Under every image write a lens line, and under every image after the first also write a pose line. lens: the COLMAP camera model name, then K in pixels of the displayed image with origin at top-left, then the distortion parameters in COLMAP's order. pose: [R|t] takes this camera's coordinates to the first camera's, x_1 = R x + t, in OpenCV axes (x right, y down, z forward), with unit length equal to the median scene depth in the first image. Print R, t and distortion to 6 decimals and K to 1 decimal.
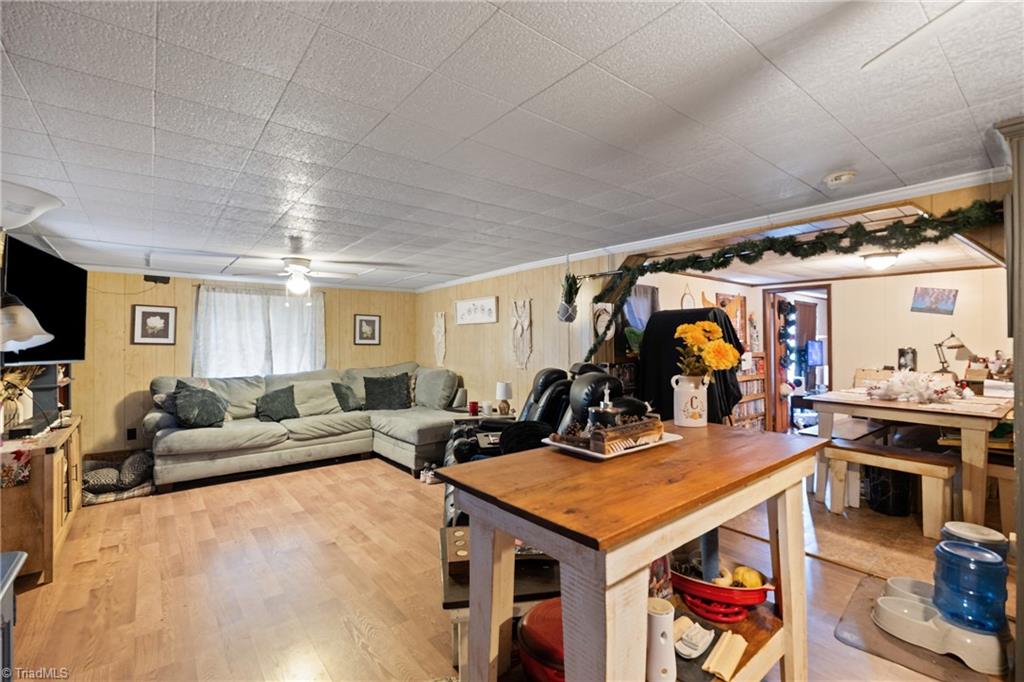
lens RADIAL K [[449.4, 0, 508.2], [0, 449.4, 343.5], [0, 0, 1]] dist [0.000800, 0.000497]
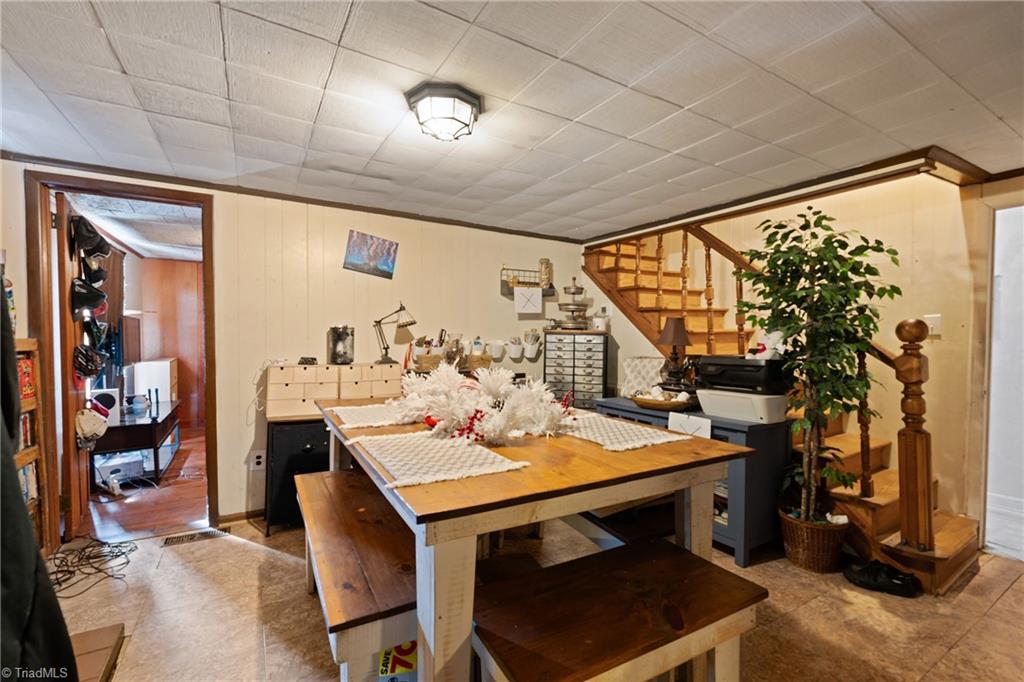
lens RADIAL K [[449.4, 0, 510.7], [0, 449.4, 338.0], [0, 0, 1]] dist [0.000800, 0.000497]
pose [[0.144985, -0.019627, 0.989239, 0.162554], [-0.001676, 0.999797, 0.020082, 0.006372], [-0.989432, -0.004569, 0.144923, 0.354528]]
